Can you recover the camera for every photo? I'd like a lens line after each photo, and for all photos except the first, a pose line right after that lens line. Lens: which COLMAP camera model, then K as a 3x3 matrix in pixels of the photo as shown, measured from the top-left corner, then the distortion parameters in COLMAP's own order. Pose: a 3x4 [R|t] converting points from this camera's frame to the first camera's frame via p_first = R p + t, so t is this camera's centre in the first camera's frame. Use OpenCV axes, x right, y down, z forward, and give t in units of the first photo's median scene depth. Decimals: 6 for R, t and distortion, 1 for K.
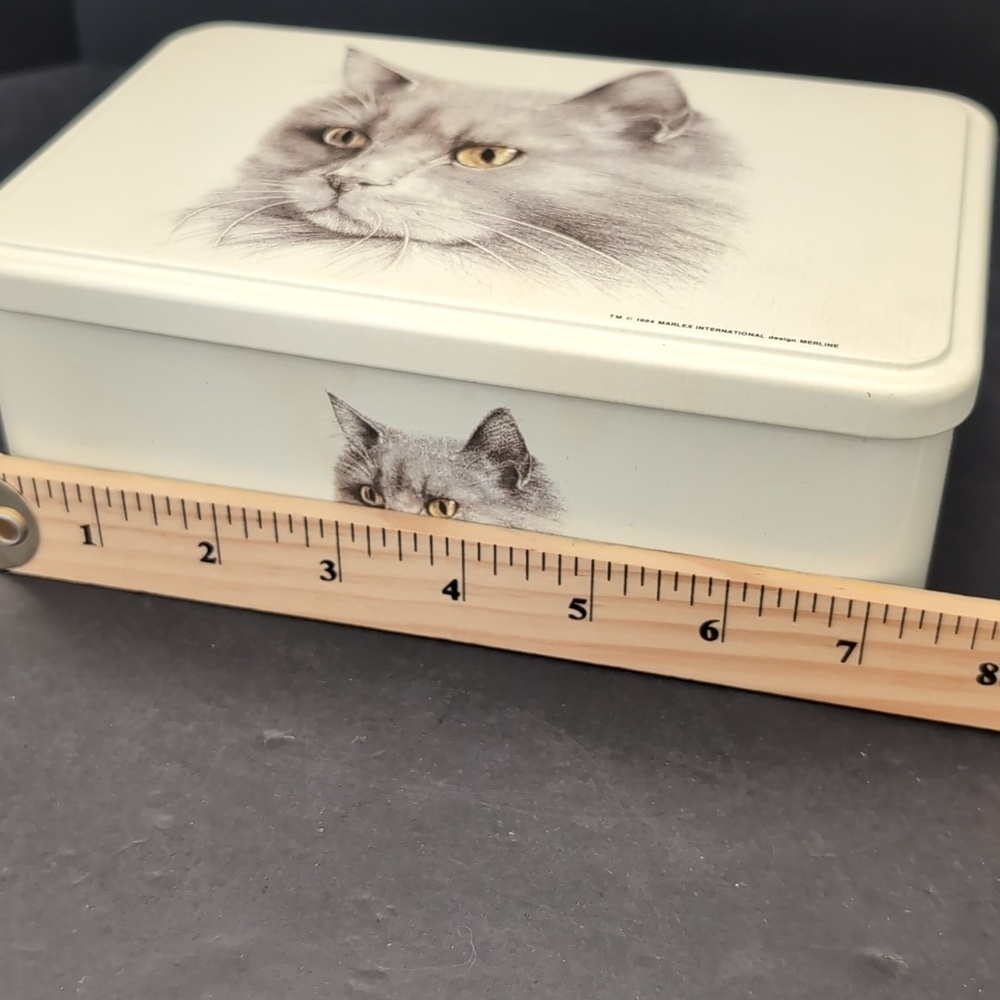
lens RADIAL K [[1710.6, 0, 499.4], [0, 1710.6, 480.3], [0, 0, 1]] dist [0.281079, -2.211769]
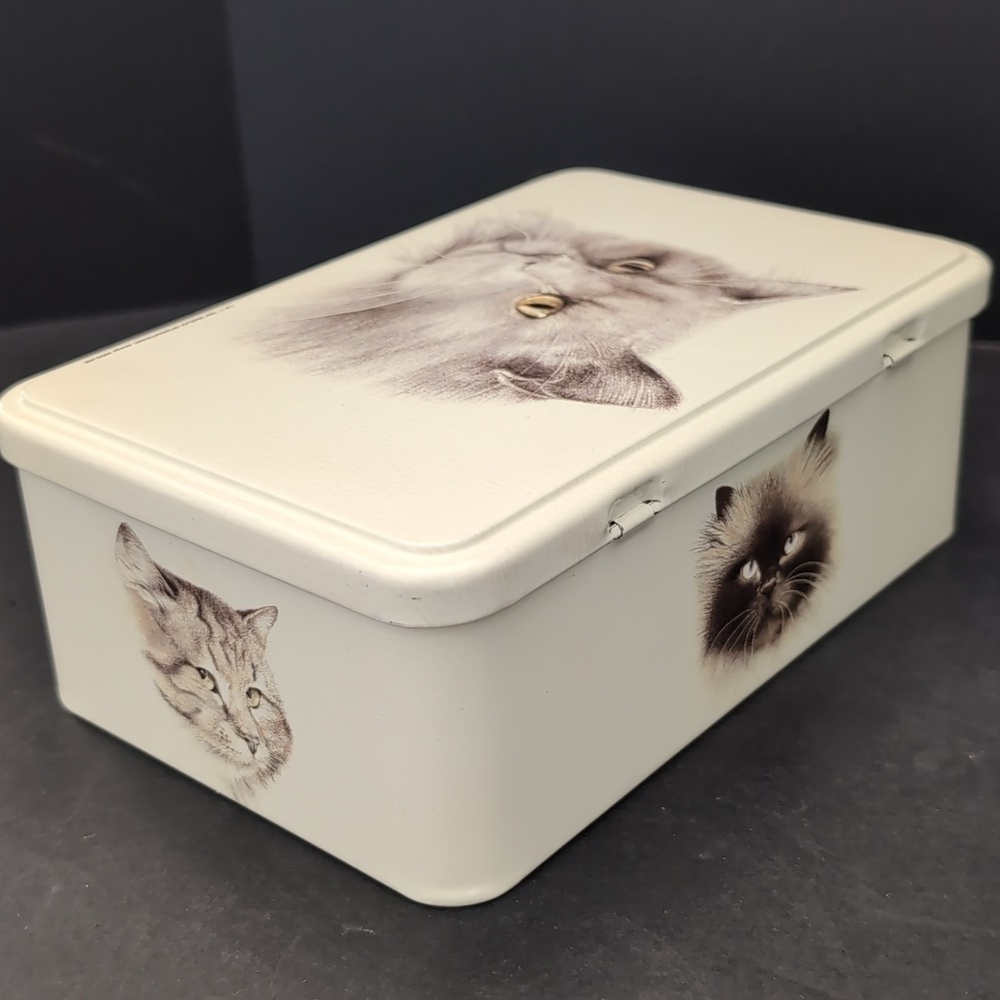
lens RADIAL K [[1710.6, 0, 499.4], [0, 1710.6, 480.3], [0, 0, 1]] dist [0.281079, -2.211769]
pose [[-0.443871, 0.410275, -0.796651, 0.935753], [-0.485461, 0.637164, 0.598624, -0.781610], [0.753198, 0.652454, -0.083646, 1.215265]]
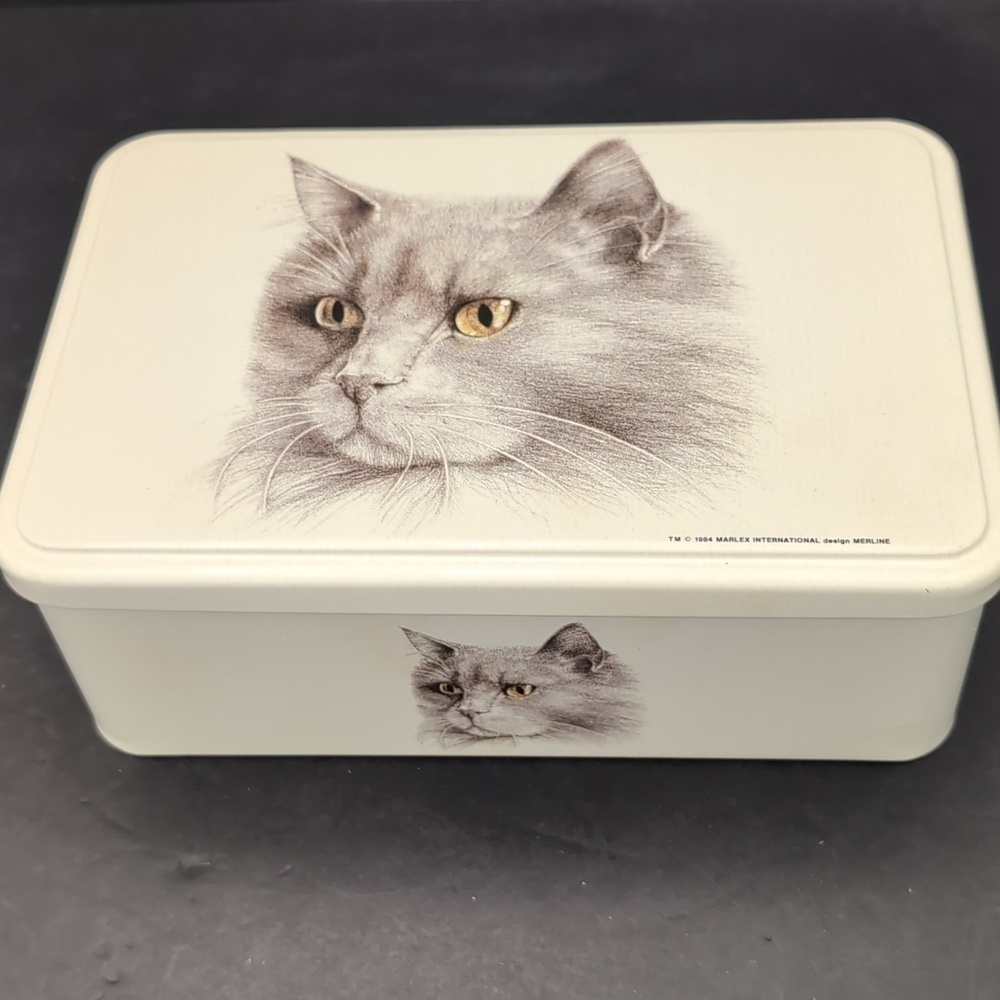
lens RADIAL K [[1710.6, 0, 499.4], [0, 1710.6, 480.3], [0, 0, 1]] dist [0.281079, -2.211769]
pose [[0.977689, -0.196023, 0.075491, -0.099134], [0.168565, 0.946592, 0.274861, -0.396386], [-0.125338, -0.256004, 0.958516, 0.017615]]
